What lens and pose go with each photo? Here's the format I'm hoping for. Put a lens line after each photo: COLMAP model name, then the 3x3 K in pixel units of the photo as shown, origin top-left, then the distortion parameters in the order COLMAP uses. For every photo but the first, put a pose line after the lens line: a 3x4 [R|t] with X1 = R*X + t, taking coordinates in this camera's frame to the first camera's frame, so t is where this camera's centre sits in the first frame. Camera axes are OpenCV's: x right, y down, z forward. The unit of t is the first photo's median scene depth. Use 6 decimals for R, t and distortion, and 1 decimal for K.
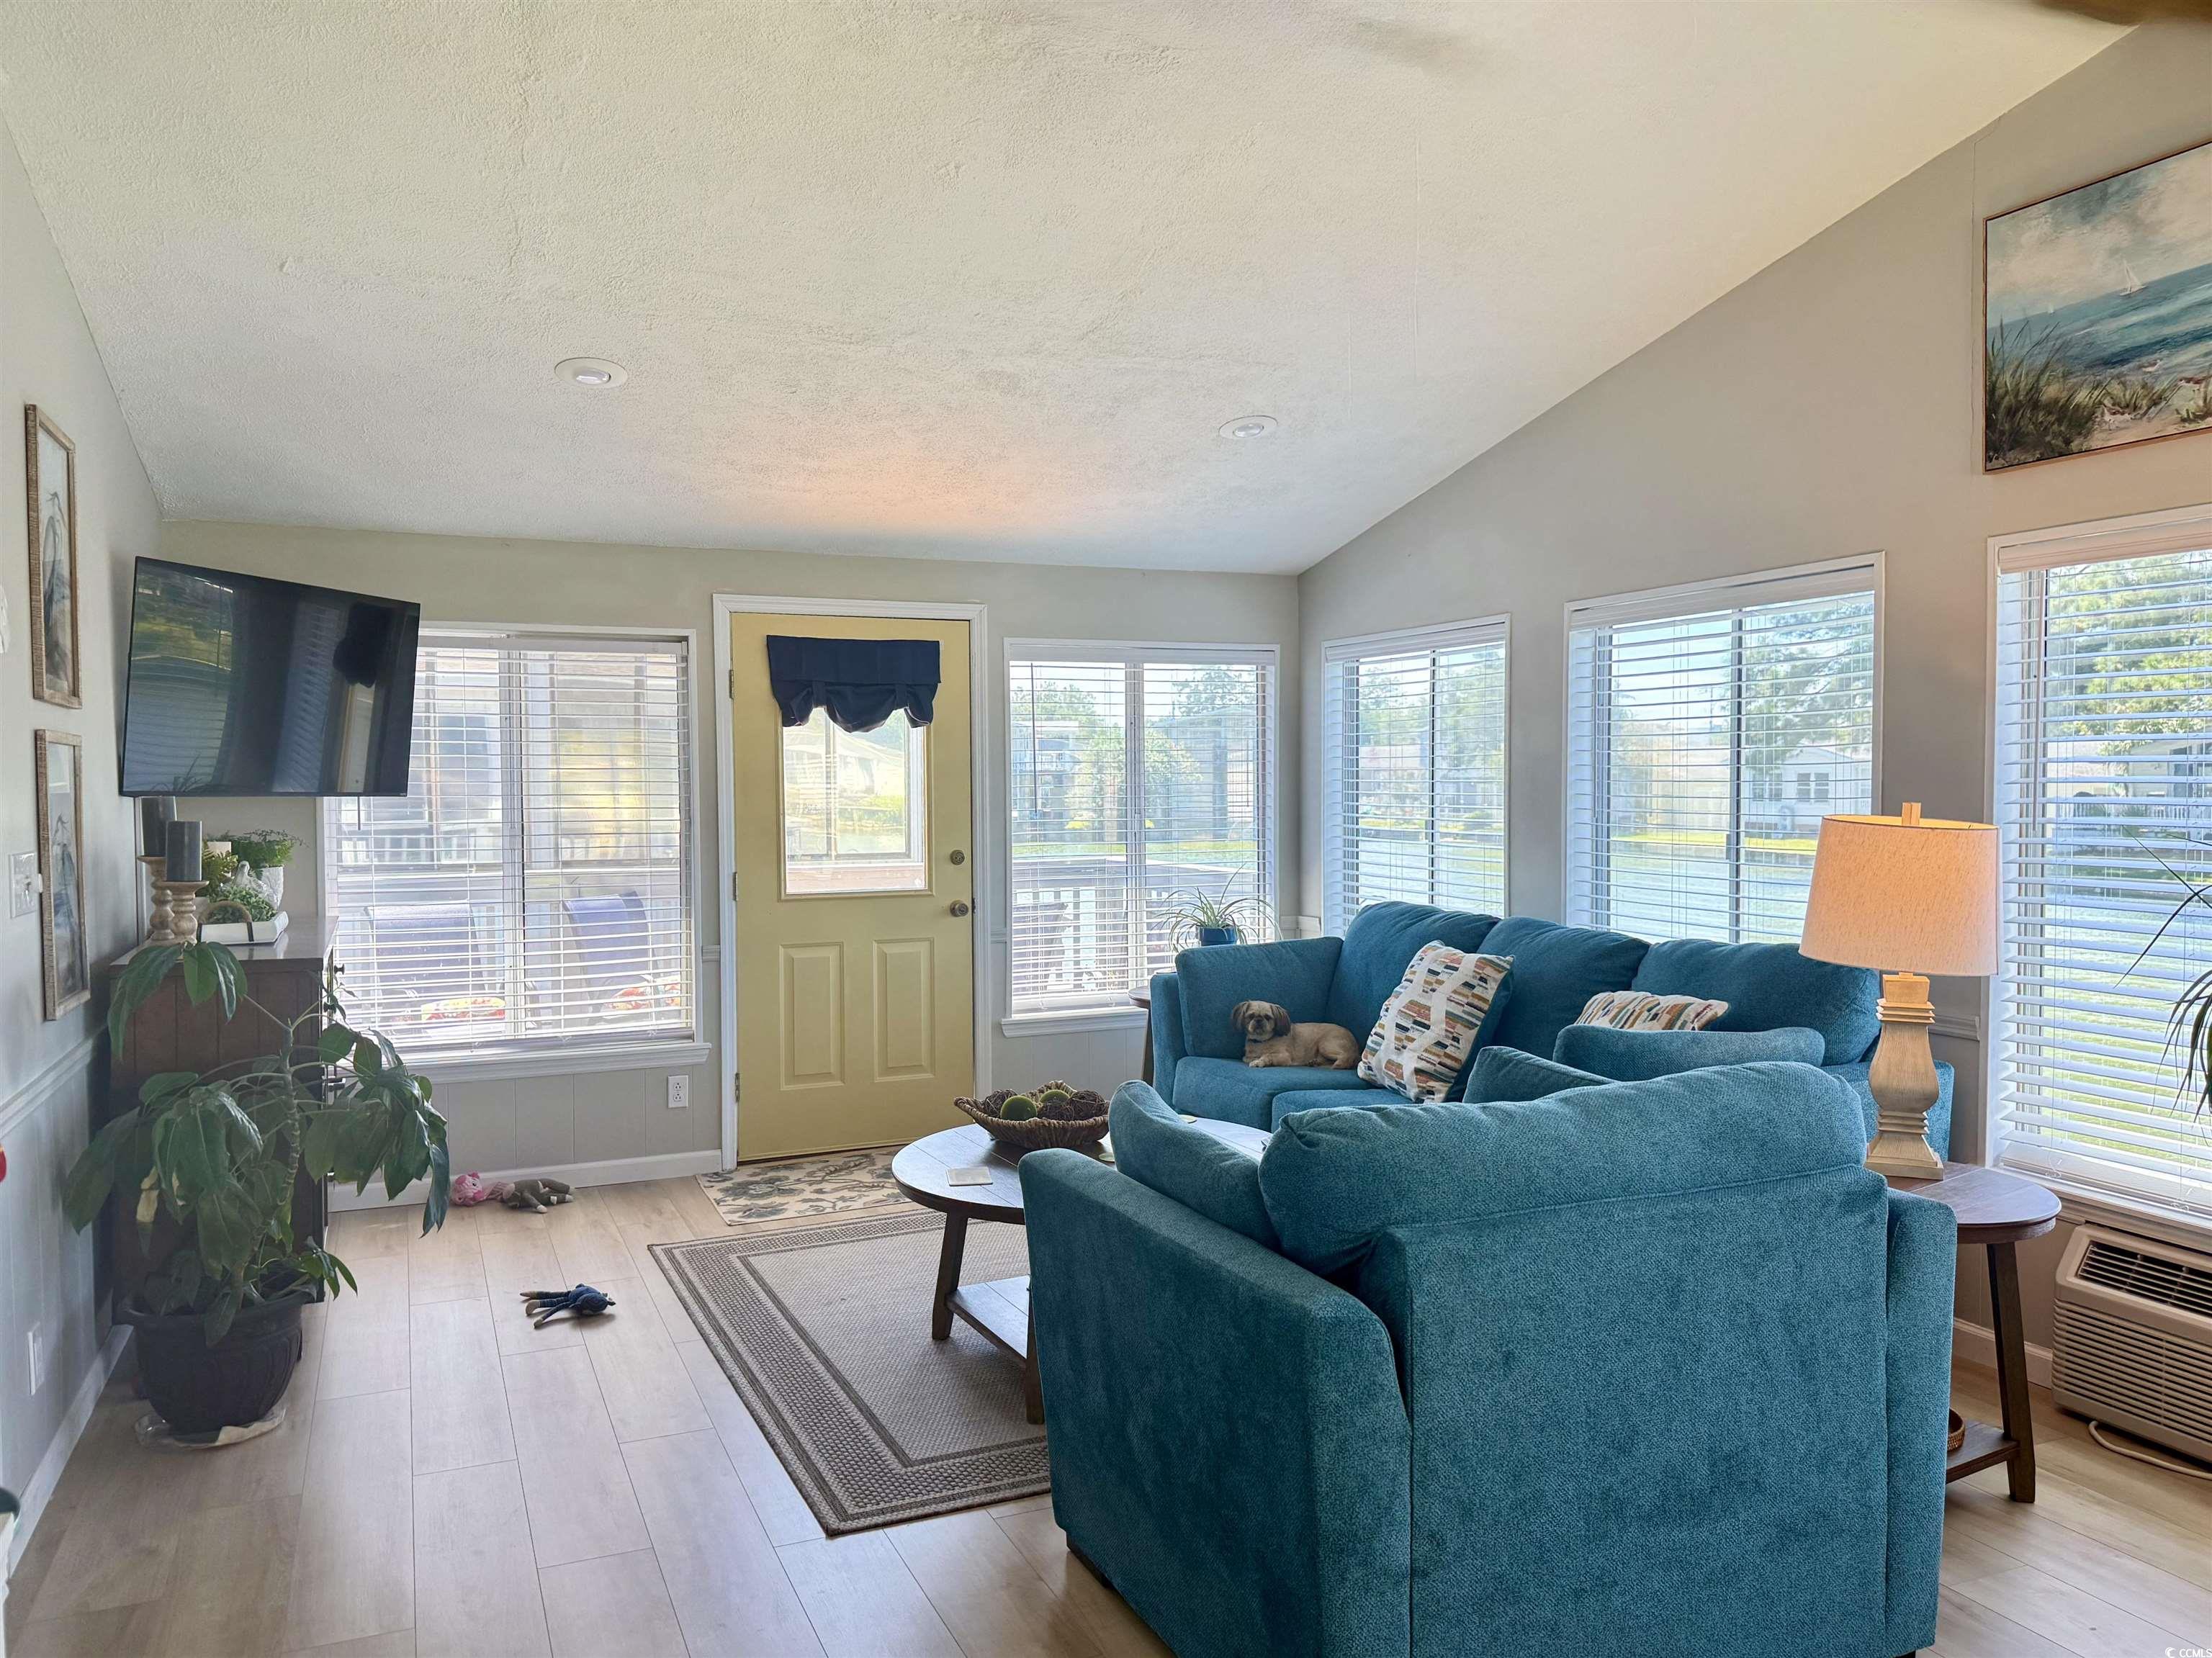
lens RADIAL K [[1568.3, 0, 1101.0], [0, 1568.3, 811.7], [0, 0, 1]] dist [0.043027, -0.072962]
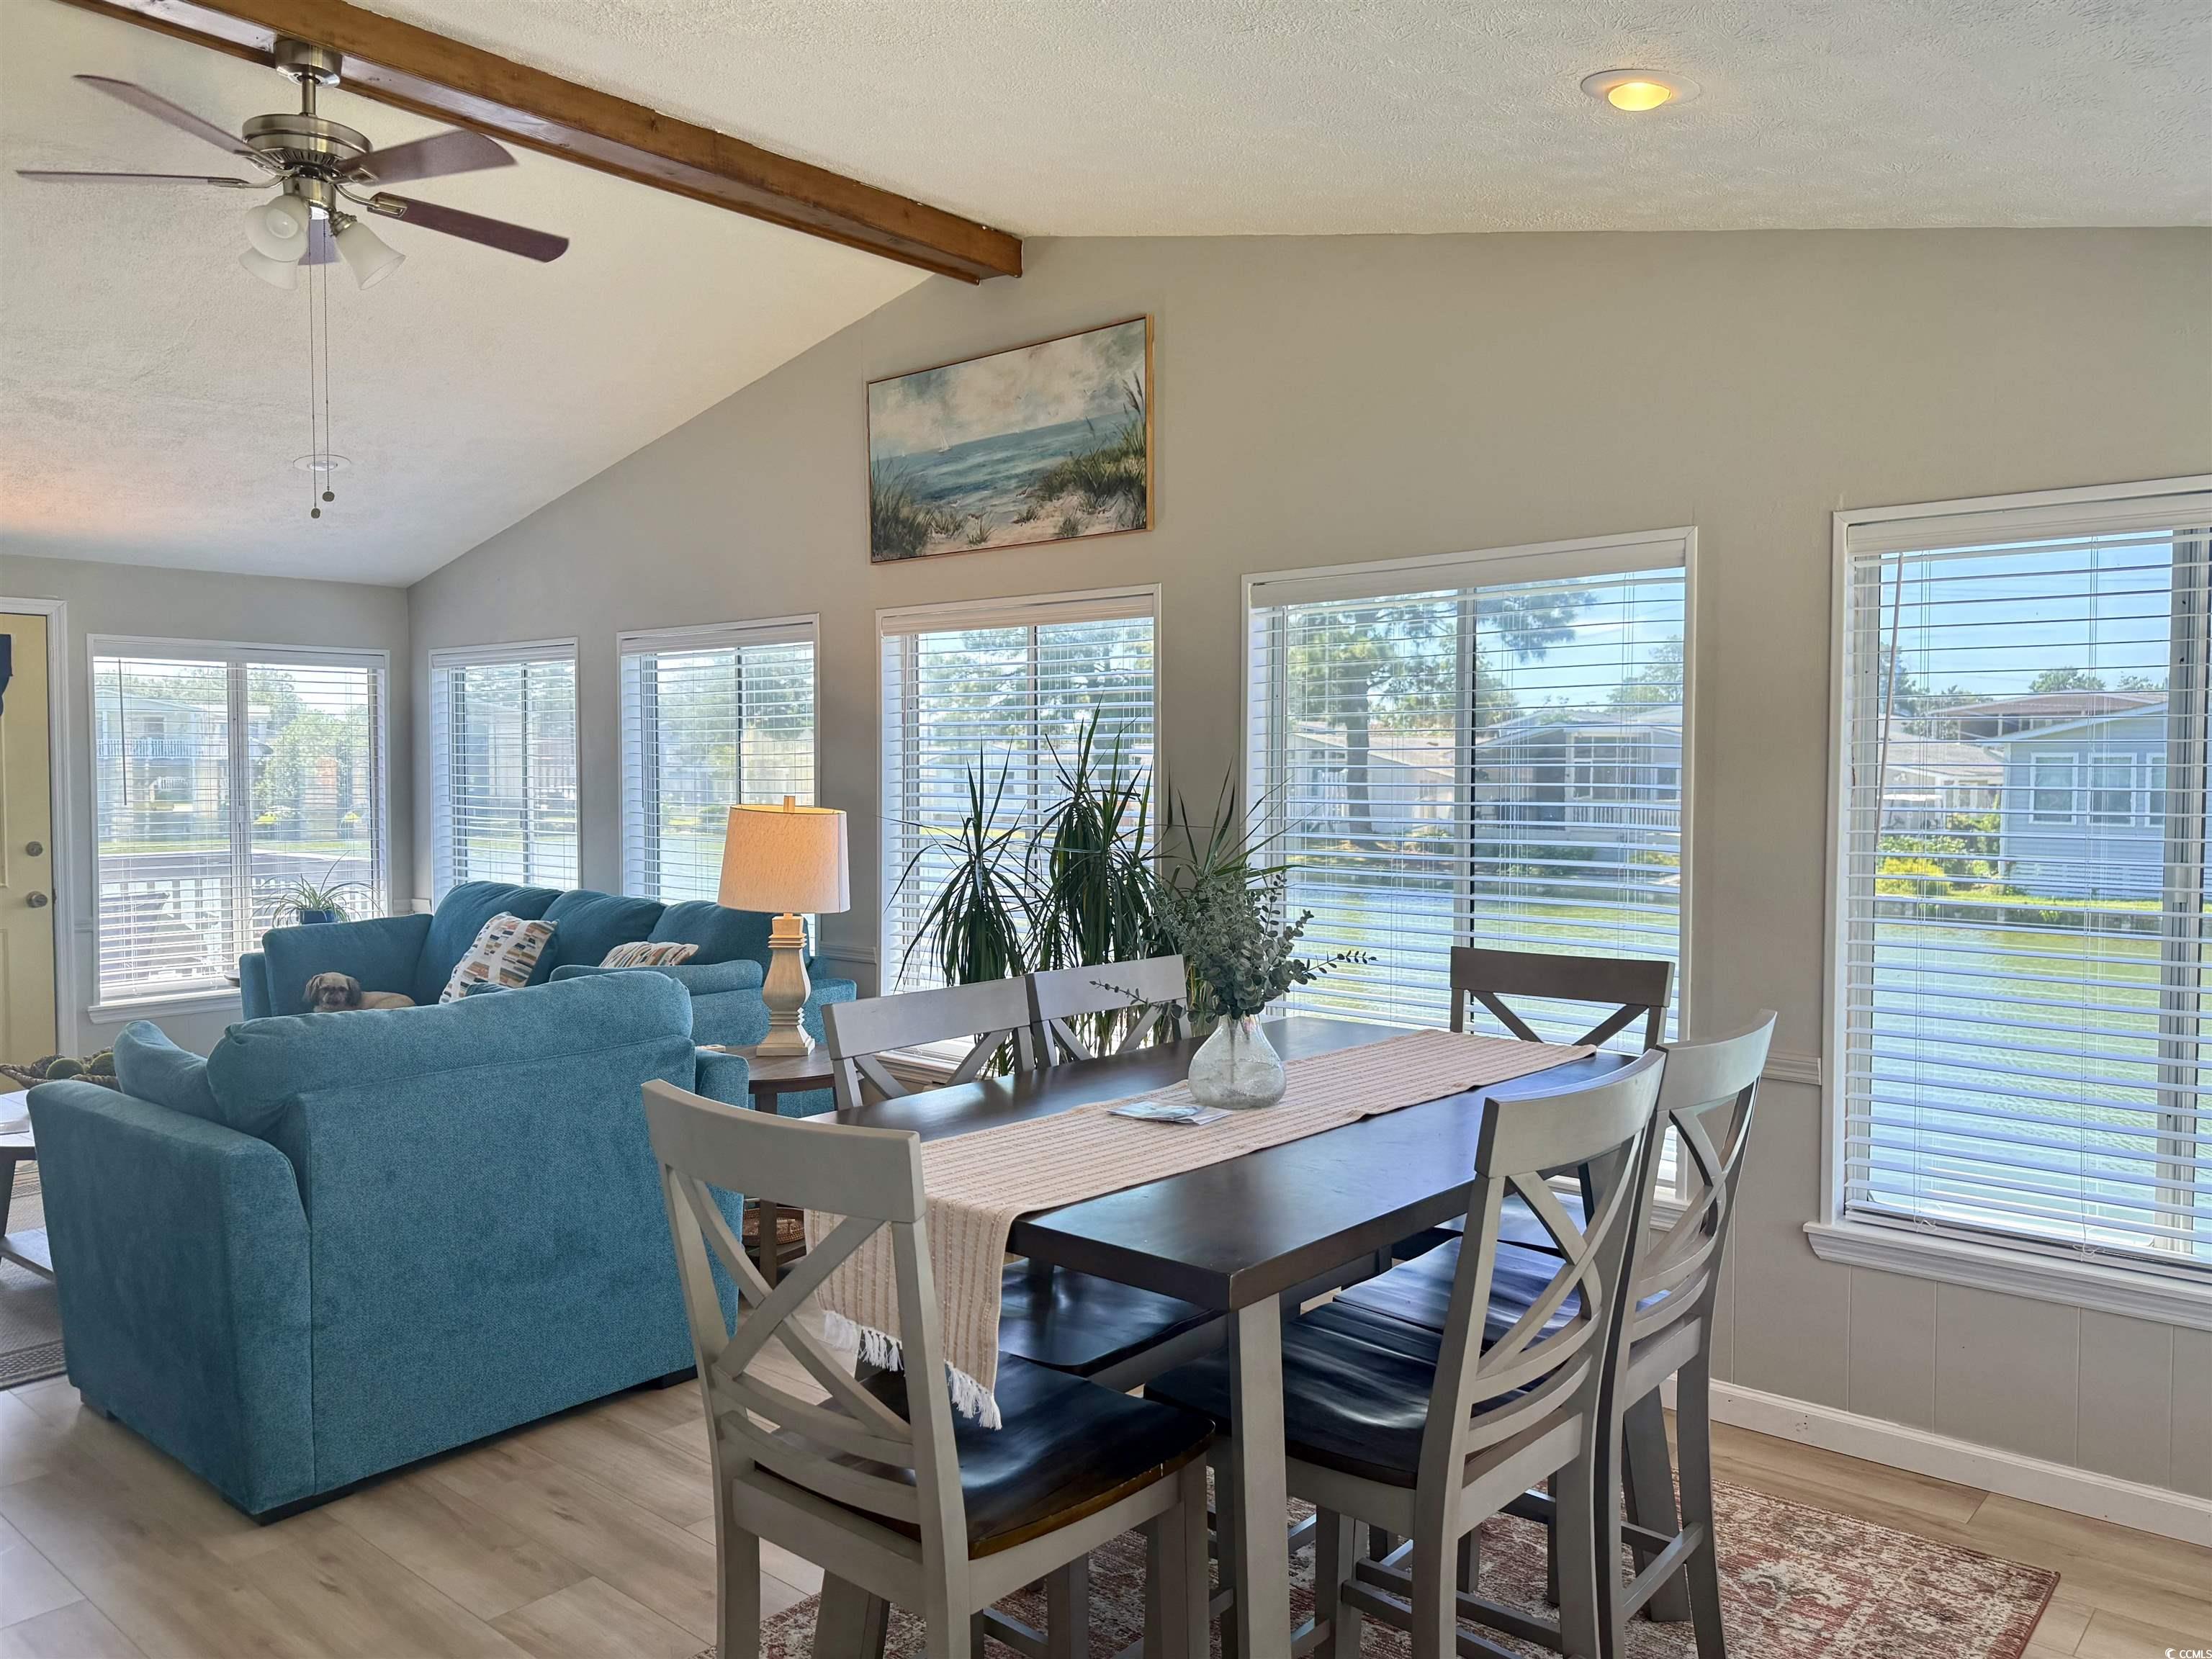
lens RADIAL K [[1568.5, 0, 1105.2], [0, 1568.5, 814.6], [0, 0, 1]] dist [0.043027, -0.072962]
pose [[0.893875, -0.003621, 0.448303, 0.120142], [0.000763, 0.999978, 0.006555, 0.001639], [-0.448317, -0.005517, 0.893858, -0.369851]]
